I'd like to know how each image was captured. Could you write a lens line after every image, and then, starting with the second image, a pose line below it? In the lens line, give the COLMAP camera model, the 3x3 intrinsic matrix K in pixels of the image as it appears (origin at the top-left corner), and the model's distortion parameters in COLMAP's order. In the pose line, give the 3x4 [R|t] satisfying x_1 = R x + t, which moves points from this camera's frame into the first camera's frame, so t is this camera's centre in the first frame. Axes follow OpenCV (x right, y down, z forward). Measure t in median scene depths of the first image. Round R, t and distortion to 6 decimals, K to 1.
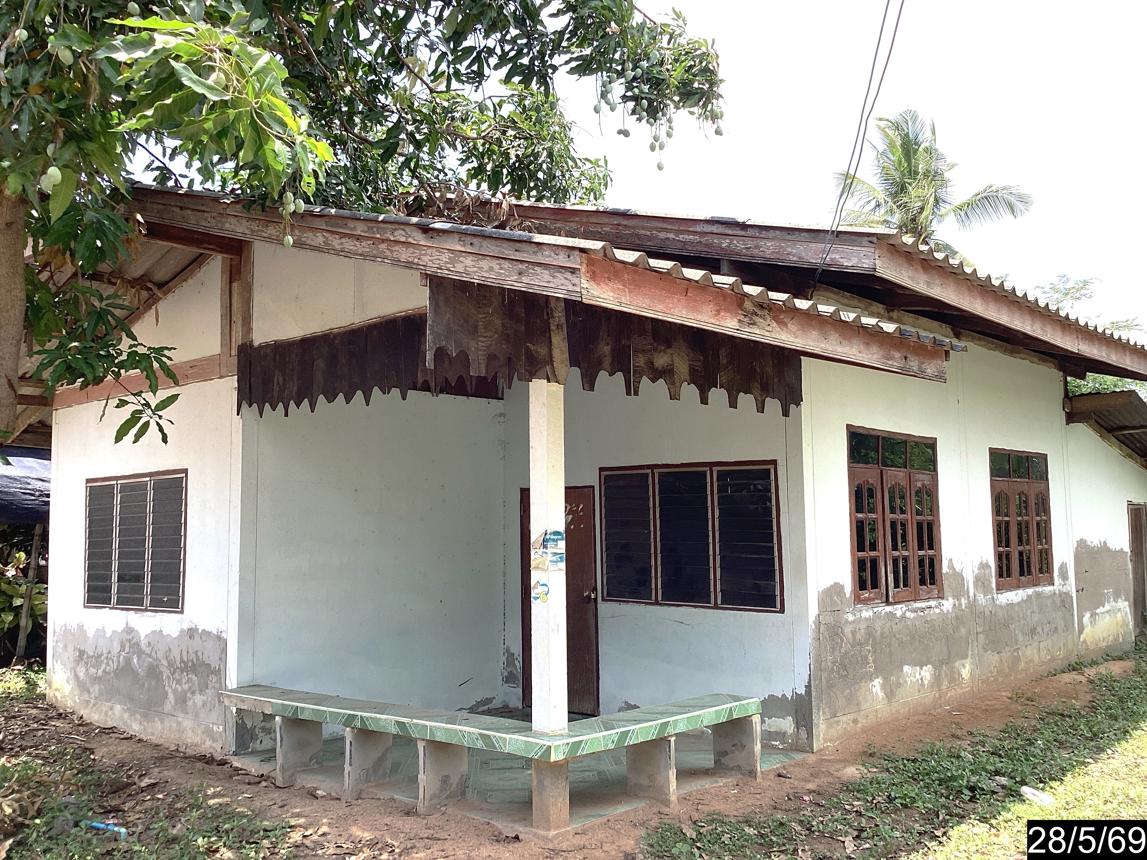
lens RADIAL K [[1024.5, 0, 575.5], [0, 1024.5, 425.8], [0, 0, 1]] dist [0.012230, -0.076821]
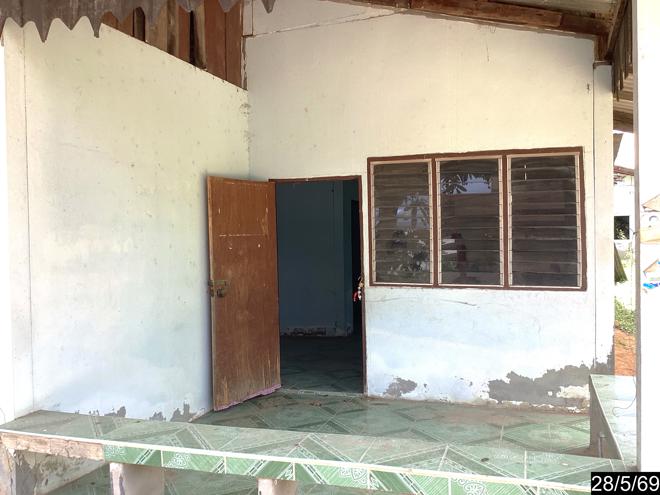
lens RADIAL K [[589.5, 0, 331.0], [0, 589.5, 253.2], [0, 0, 1]] dist [0.012230, -0.076821]
pose [[0.922058, -0.013494, 0.386817, -0.281379], [-0.031562, 0.993442, 0.109890, 0.084374], [-0.385764, -0.113534, 0.915585, 0.542392]]
